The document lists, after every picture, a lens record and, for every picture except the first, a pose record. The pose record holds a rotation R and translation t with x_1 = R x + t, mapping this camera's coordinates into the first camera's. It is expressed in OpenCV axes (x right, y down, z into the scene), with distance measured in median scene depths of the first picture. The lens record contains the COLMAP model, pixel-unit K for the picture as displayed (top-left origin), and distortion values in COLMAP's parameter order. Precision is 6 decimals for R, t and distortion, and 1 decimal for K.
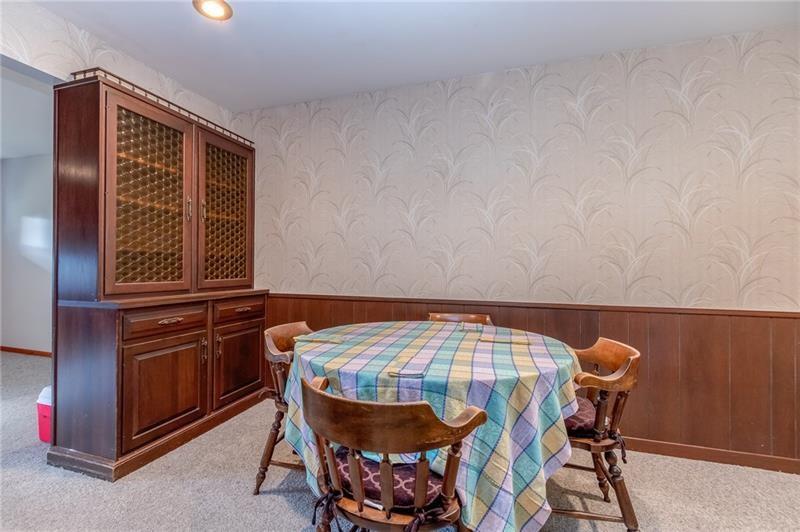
lens RADIAL K [[370.4, 0, 382.9], [0, 370.4, 264.5], [0, 0, 1]] dist [0.002152, 0.000703]
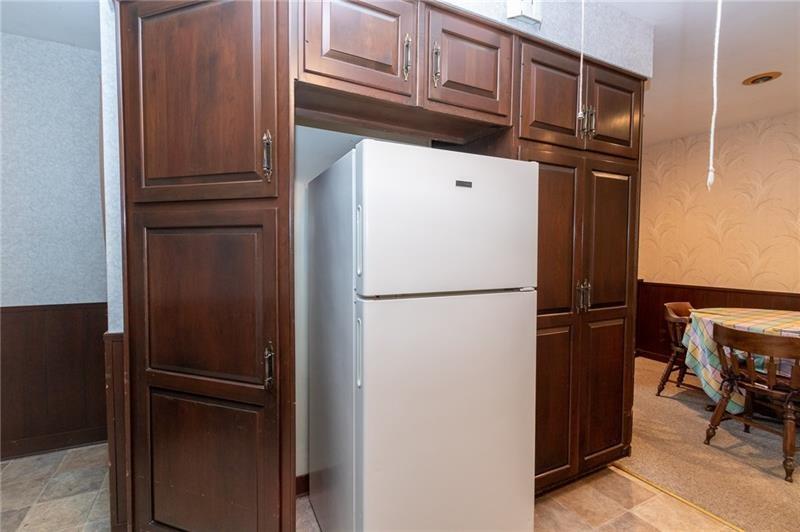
lens RADIAL K [[370.4, 0, 382.9], [0, 370.4, 264.5], [0, 0, 1]] dist [0.002152, 0.000703]
pose [[0.714028, 0.025547, -0.699651, -0.037474], [0.000624, 0.999310, 0.037125, -0.045231], [0.700117, -0.026945, 0.713519, -0.757190]]
